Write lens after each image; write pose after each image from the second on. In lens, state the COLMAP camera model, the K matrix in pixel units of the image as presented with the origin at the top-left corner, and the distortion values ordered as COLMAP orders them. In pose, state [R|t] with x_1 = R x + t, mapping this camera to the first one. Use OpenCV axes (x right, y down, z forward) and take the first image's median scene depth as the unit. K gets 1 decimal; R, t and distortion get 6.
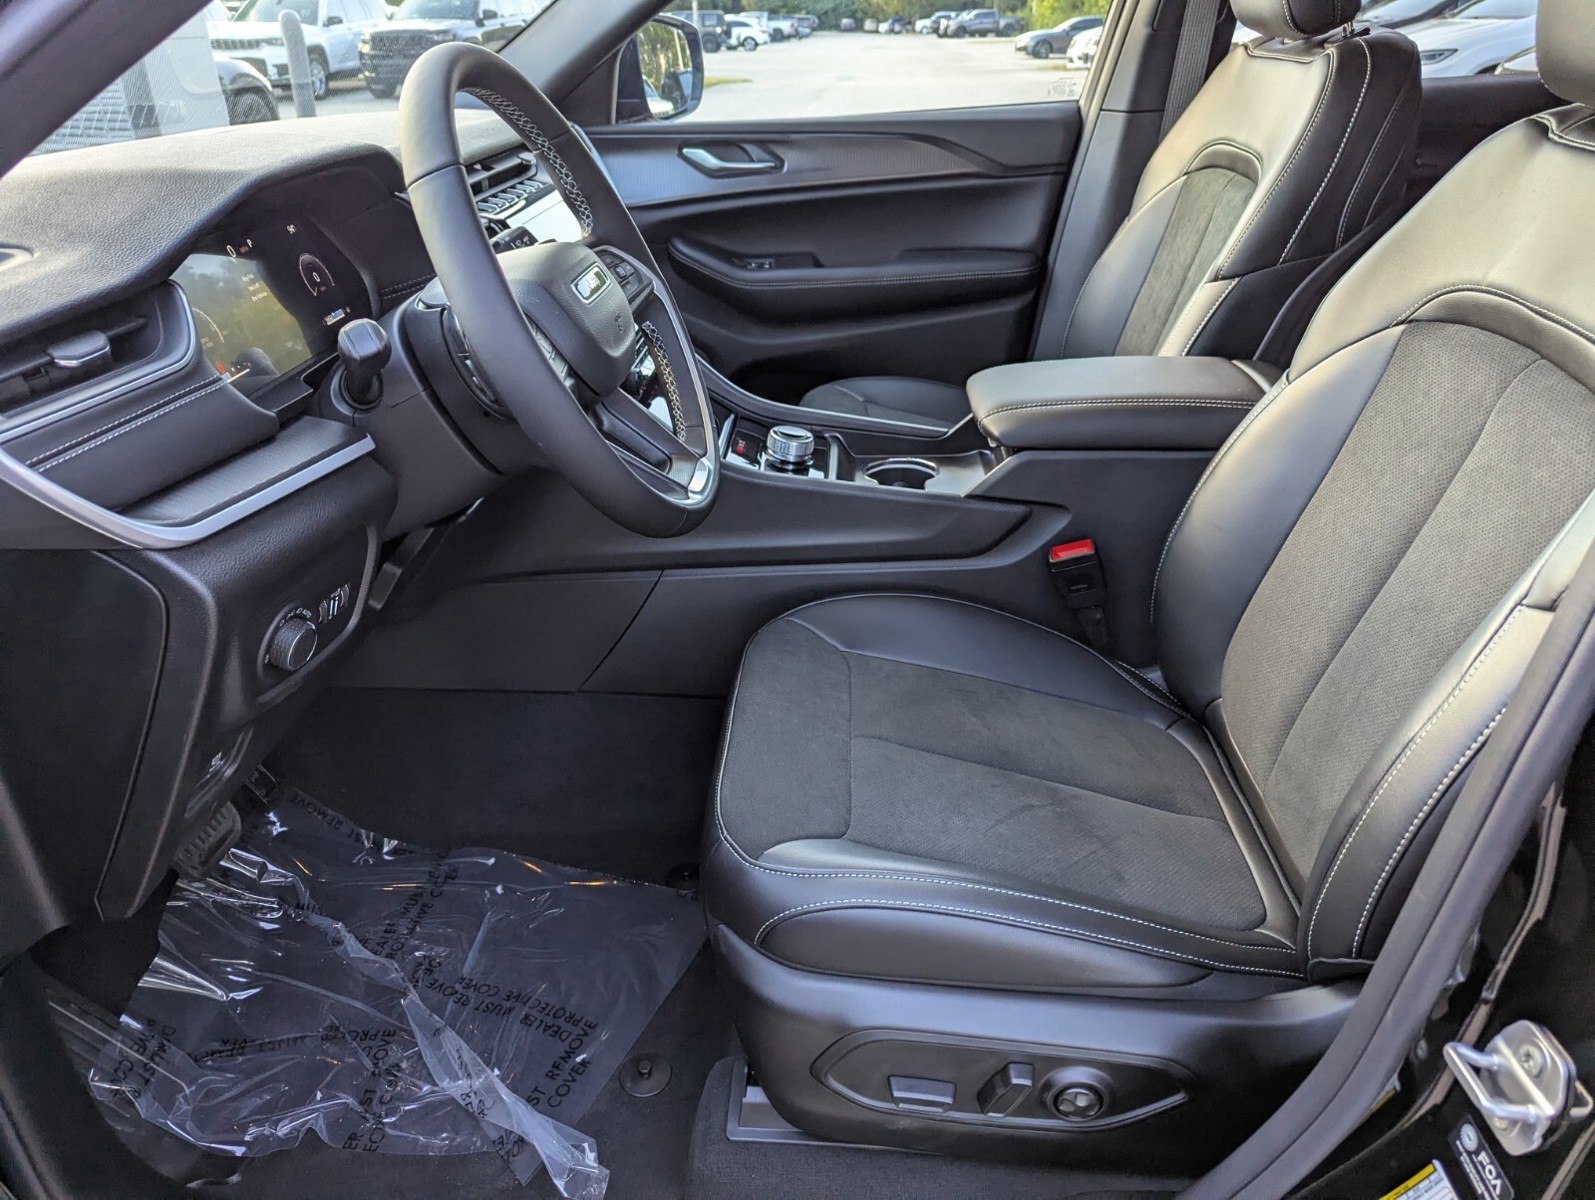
lens RADIAL K [[1124.9, 0, 771.7], [0, 1124.9, 592.2], [0, 0, 1]] dist [0.031159, -0.022051]
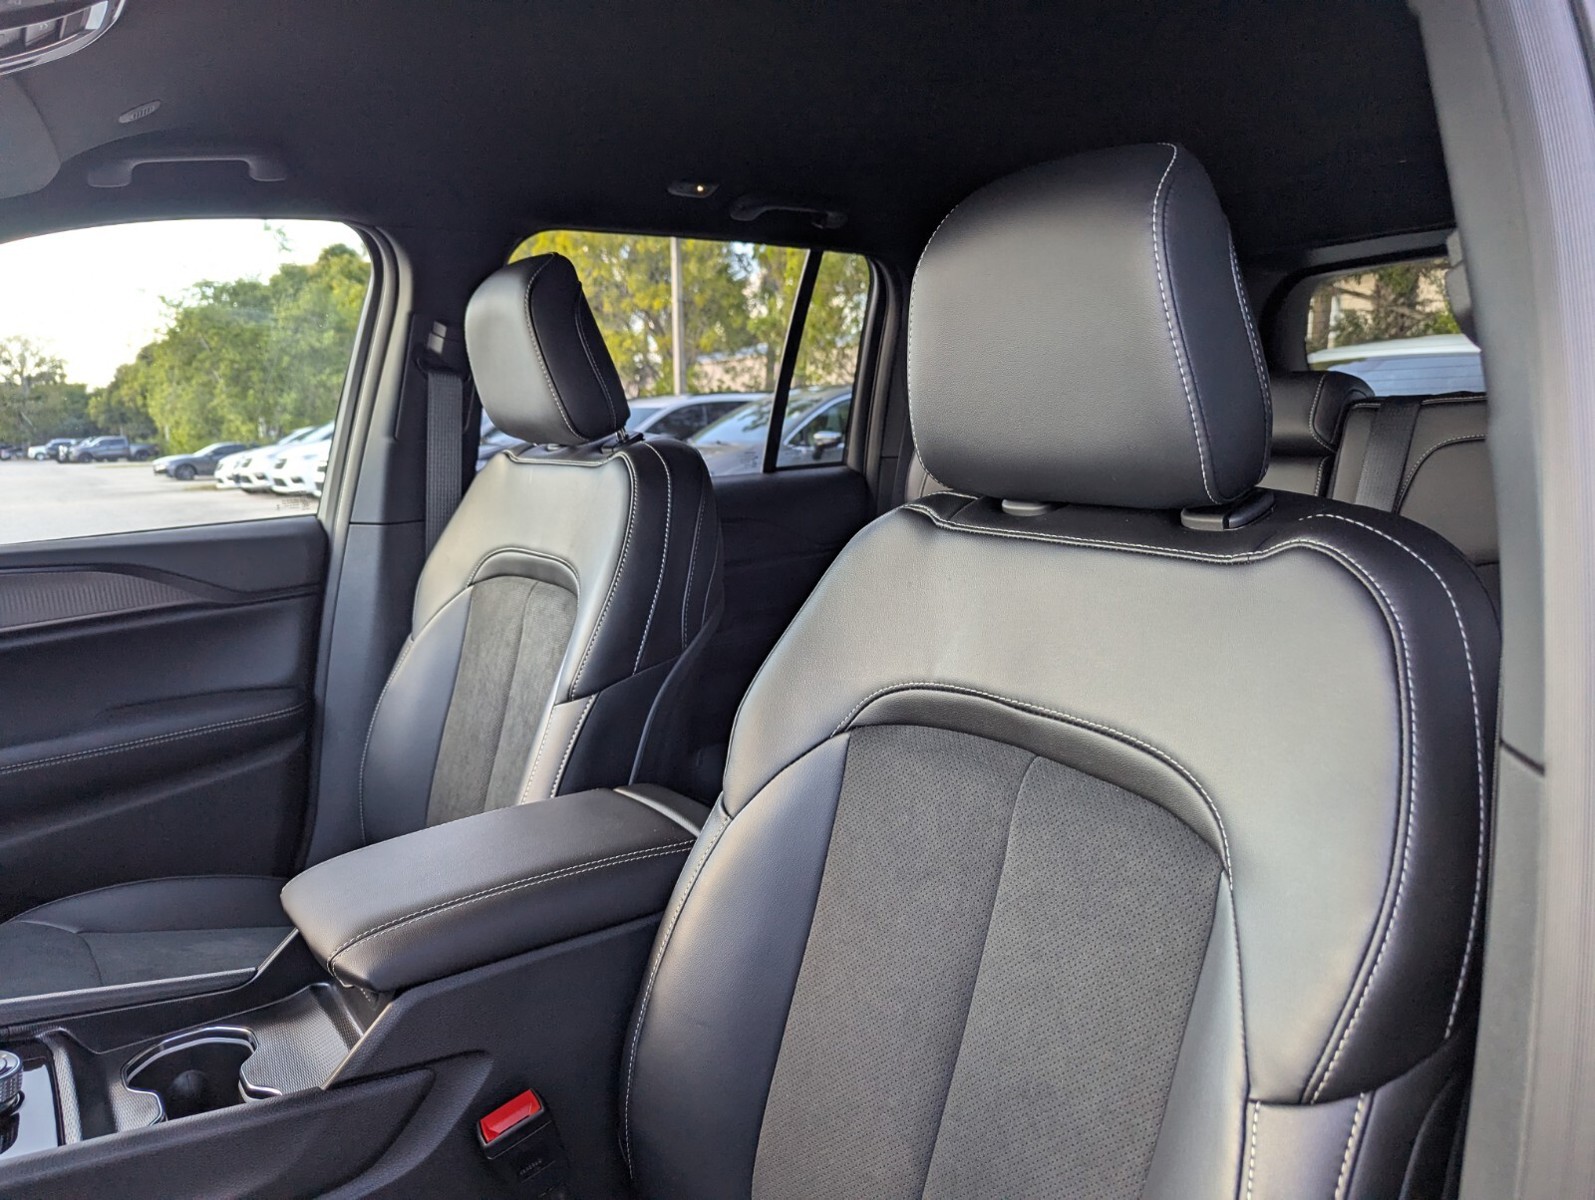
lens RADIAL K [[1124.9, 0, 771.7], [0, 1124.9, 592.2], [0, 0, 1]] dist [0.031159, -0.022051]
pose [[0.771613, -0.091021, 0.629547, -0.011621], [0.294588, 0.928309, -0.226849, -0.115802], [-0.563766, 0.360496, 0.743109, 0.262872]]
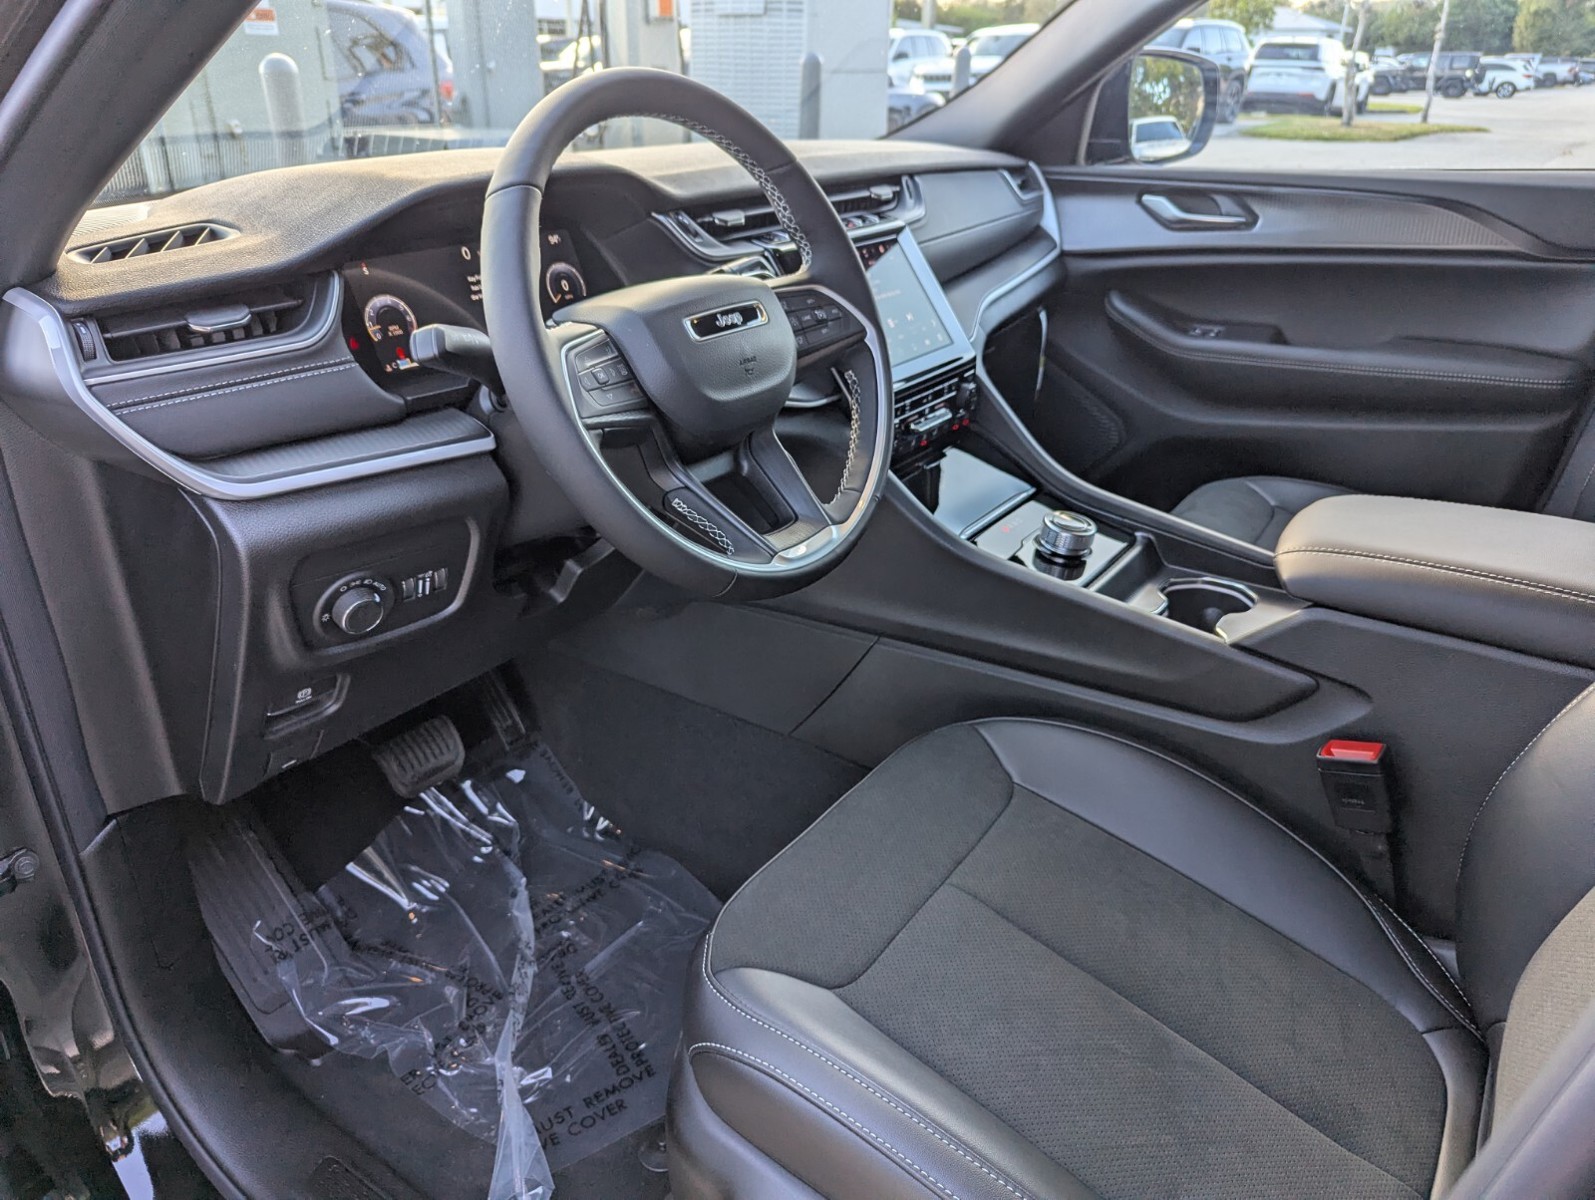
lens RADIAL K [[1124.9, 0, 771.7], [0, 1124.9, 592.2], [0, 0, 1]] dist [0.031159, -0.022051]
pose [[0.850495, 0.236875, -0.469625, 0.239857], [-0.249869, 0.967627, 0.035547, -0.062539], [0.462842, 0.087112, 0.882150, 0.132706]]
